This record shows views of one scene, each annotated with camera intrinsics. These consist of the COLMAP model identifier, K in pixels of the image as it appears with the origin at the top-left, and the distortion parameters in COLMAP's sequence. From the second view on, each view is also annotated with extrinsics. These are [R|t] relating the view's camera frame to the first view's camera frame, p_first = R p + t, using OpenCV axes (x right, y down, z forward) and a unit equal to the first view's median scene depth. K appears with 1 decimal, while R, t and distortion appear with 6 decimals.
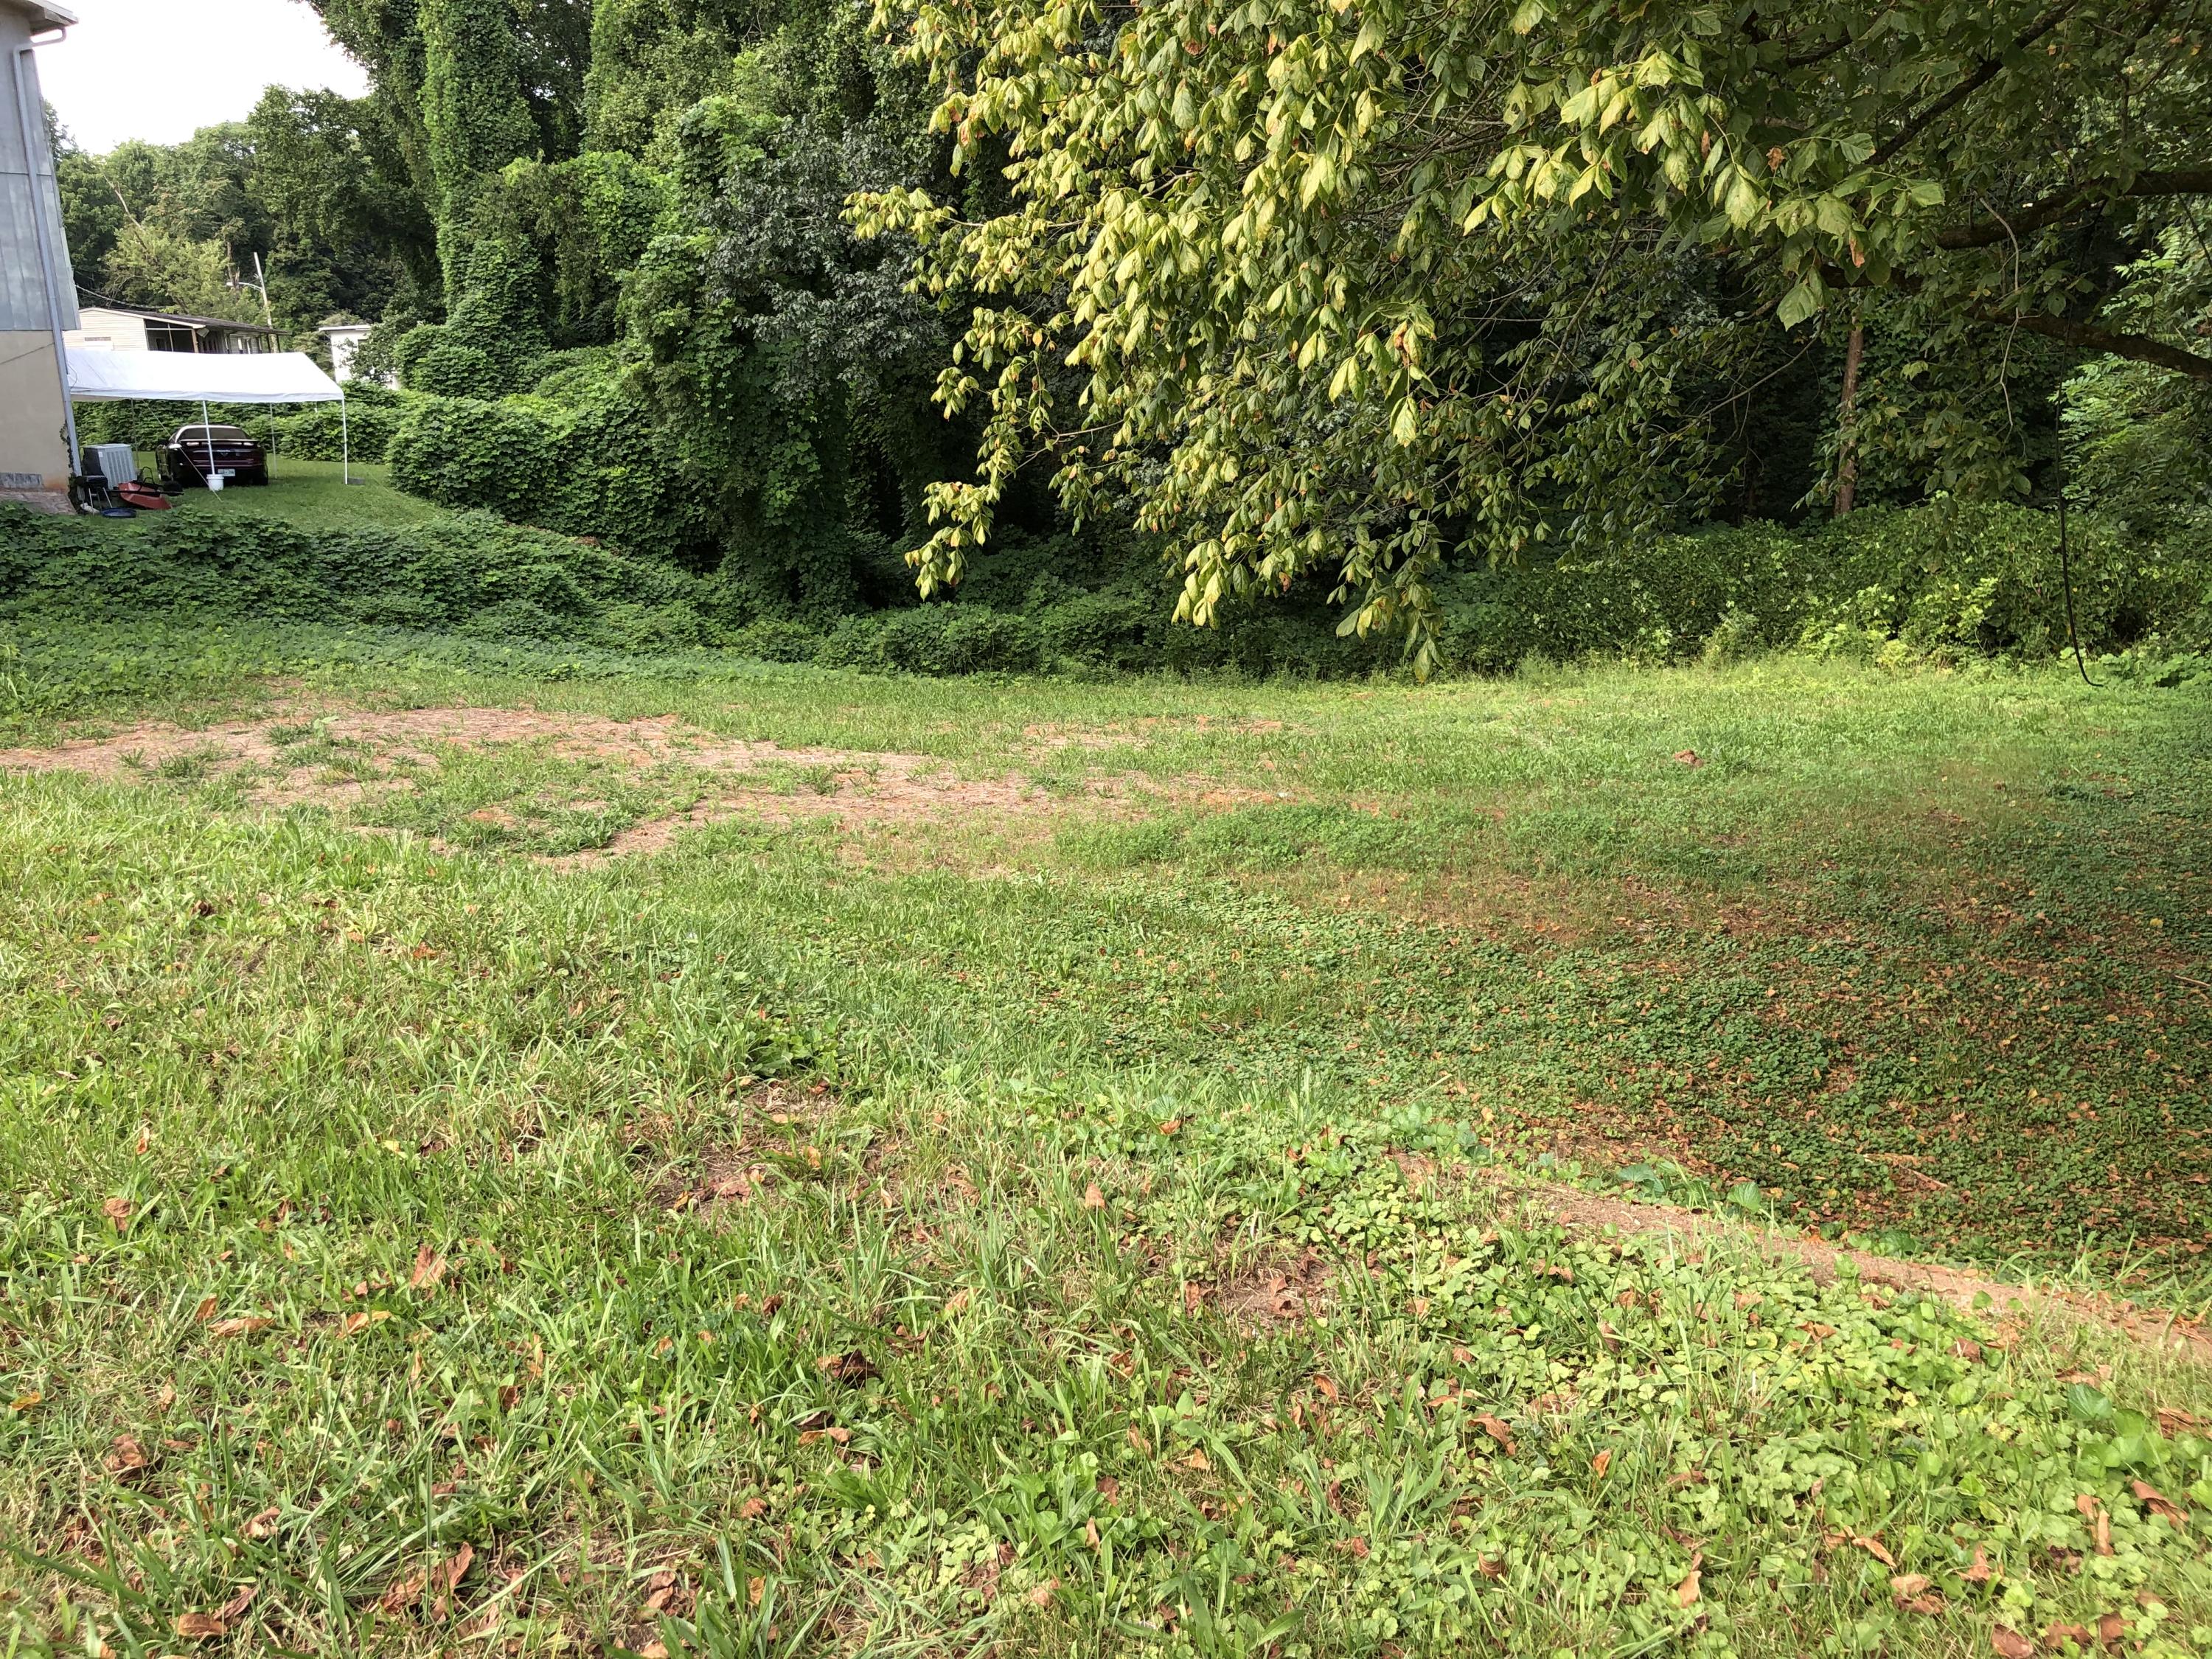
lens RADIAL K [[1797.1, 0, 1106.0], [0, 1797.1, 829.5], [0, 0, 1]] dist [0.024868, -0.040886]
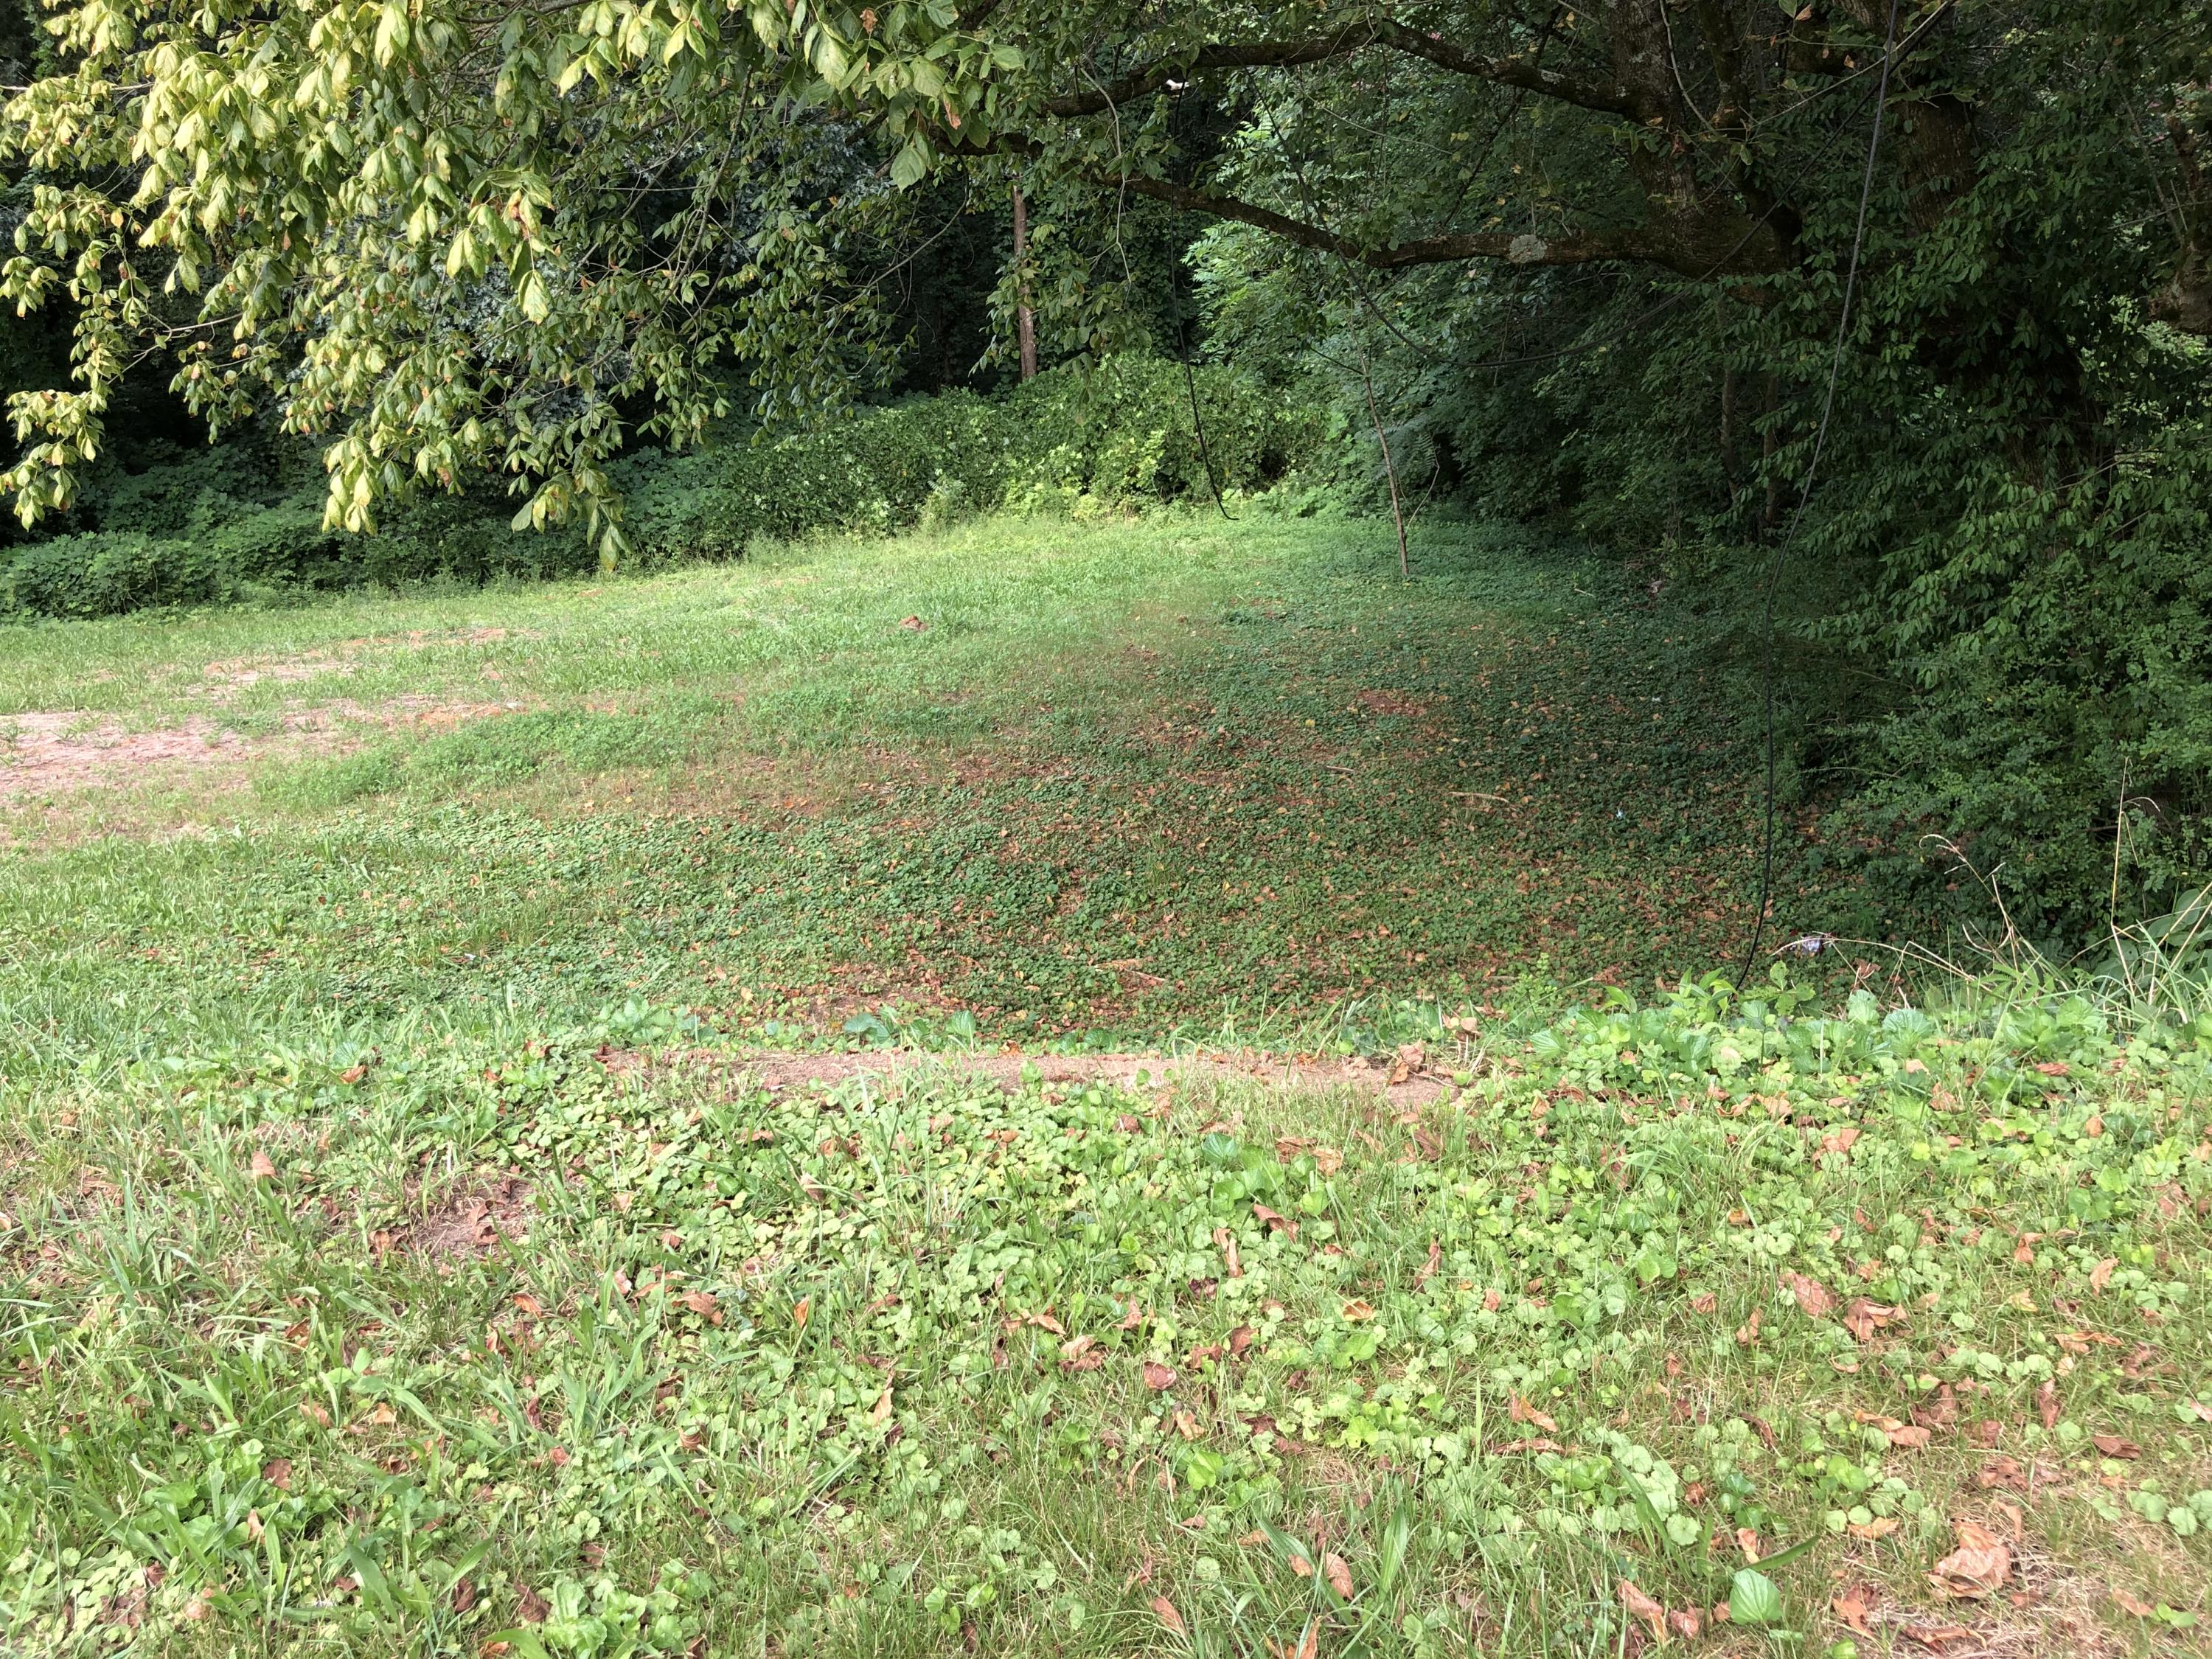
lens RADIAL K [[1787.1, 0, 1106.0], [0, 1787.1, 829.5], [0, 0, 1]] dist [0.105673, -0.170338]
pose [[0.911230, -0.150334, 0.383484, 0.013837], [0.126165, 0.988136, 0.087579, 0.002281], [-0.392101, -0.031422, 0.919386, -0.002726]]
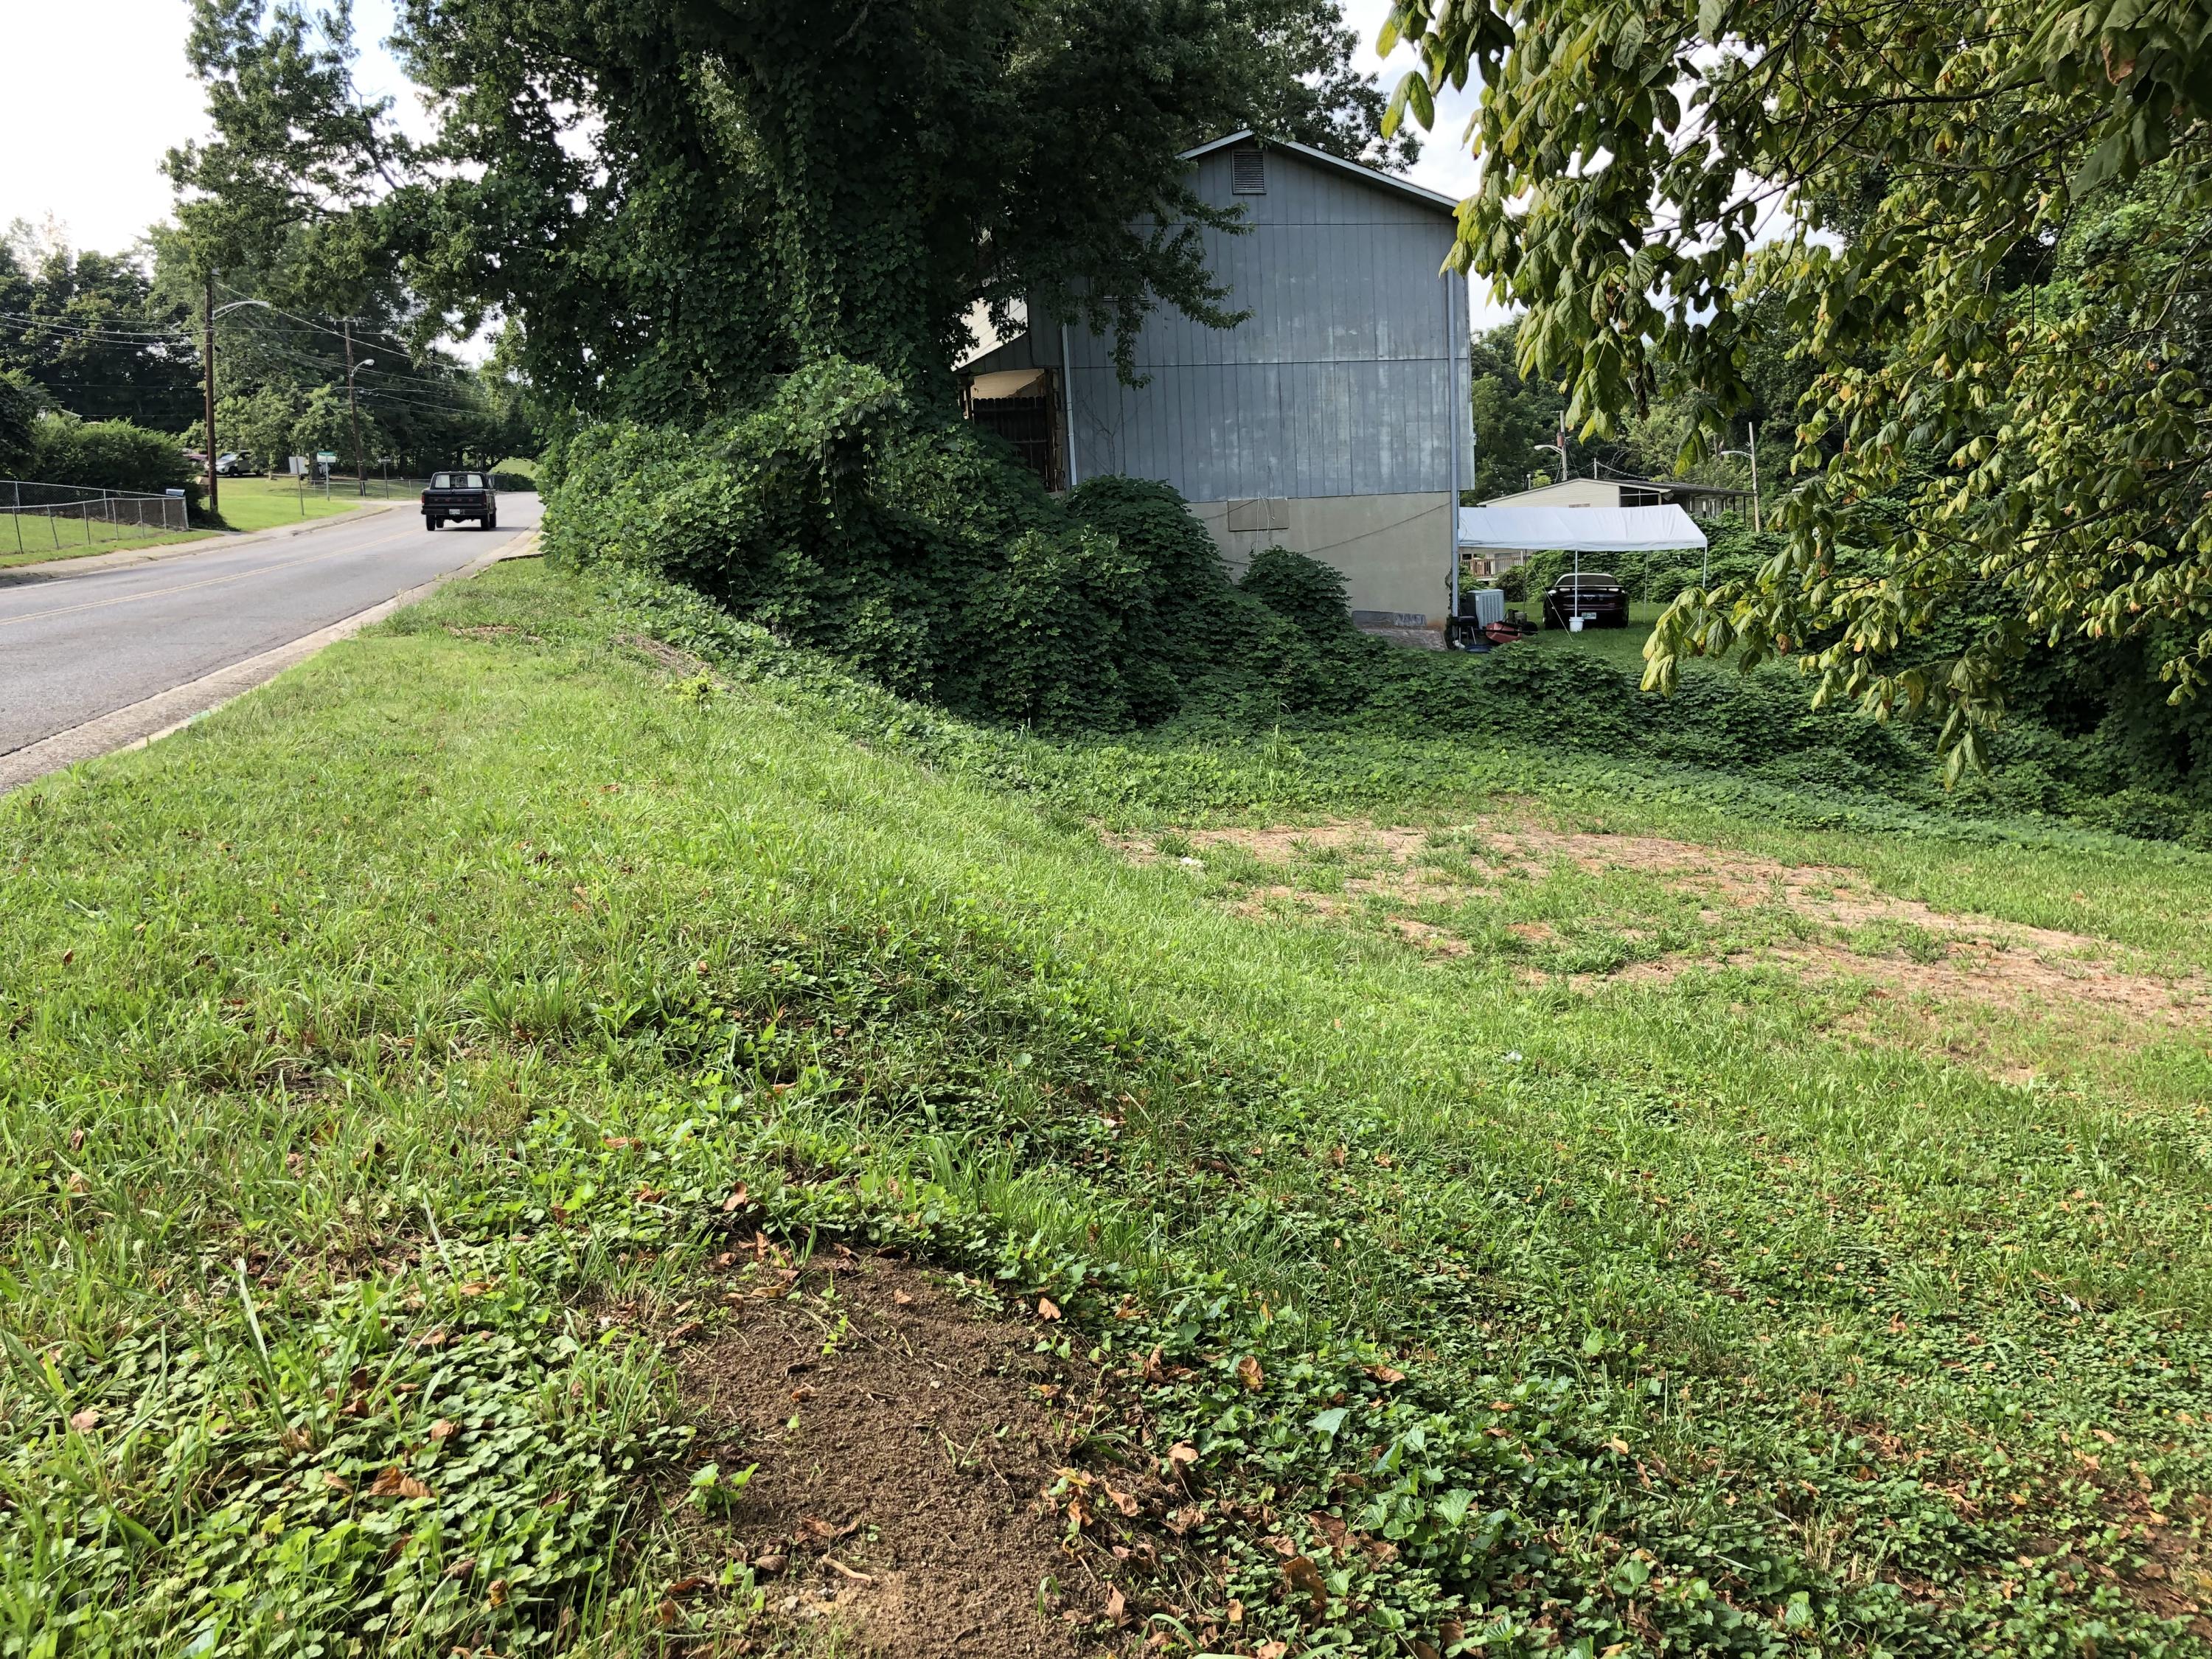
lens RADIAL K [[1797.1, 0, 1106.0], [0, 1797.1, 829.5], [0, 0, 1]] dist [0.024868, -0.040886]
pose [[0.712138, 0.091795, -0.696012, 0.237526], [-0.152259, 0.988012, -0.025481, -0.001682], [0.685329, 0.124120, 0.717578, 0.159461]]
